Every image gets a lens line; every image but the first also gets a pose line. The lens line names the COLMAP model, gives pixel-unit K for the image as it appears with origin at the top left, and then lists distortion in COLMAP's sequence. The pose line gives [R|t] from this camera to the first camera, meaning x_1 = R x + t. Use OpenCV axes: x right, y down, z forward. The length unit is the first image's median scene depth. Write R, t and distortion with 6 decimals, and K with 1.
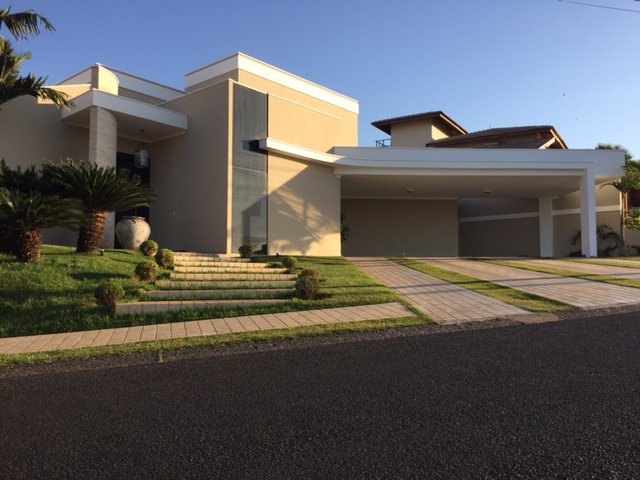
lens RADIAL K [[544.5, 0, 312.5], [0, 544.5, 239.5], [0, 0, 1]] dist [0.079115, -0.155272]
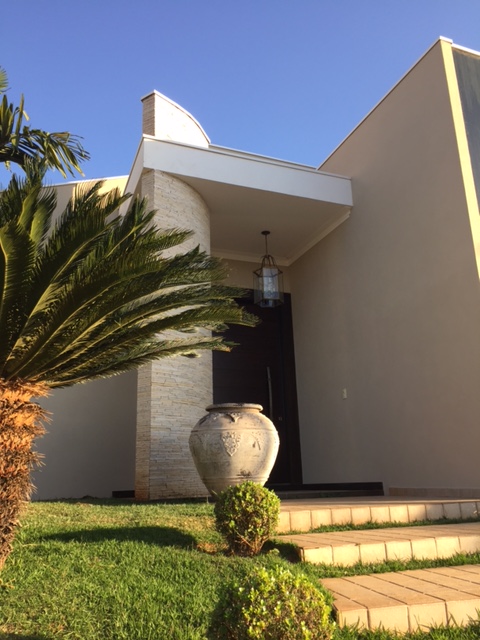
lens RADIAL K [[544.5, 0, 240.0], [0, 544.5, 320.0], [0, 0, 1]] dist [0.079115, -0.155272]
pose [[0.894023, -0.155012, -0.420351, -0.130243], [0.062186, 0.972090, -0.226217, -0.011187], [0.443685, 0.176103, 0.878710, 0.549380]]
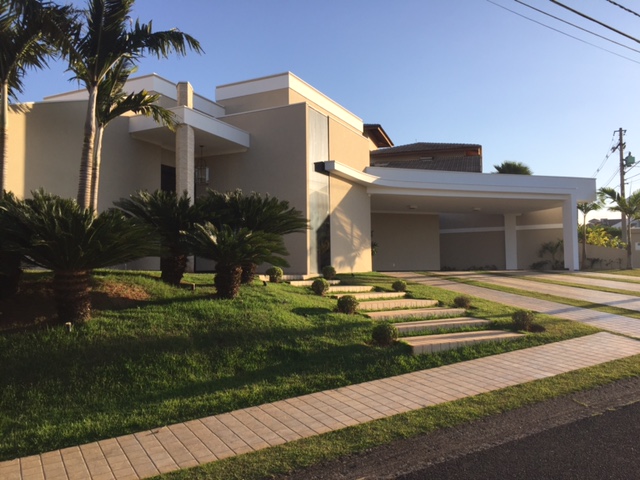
lens RADIAL K [[544.5, 0, 312.5], [0, 544.5, 239.5], [0, 0, 1]] dist [0.079115, -0.155272]
pose [[0.968173, 0.005306, 0.250225, -0.347691], [-0.007105, 0.999955, 0.006286, -0.039222], [-0.250180, -0.007864, 0.968167, 0.011256]]
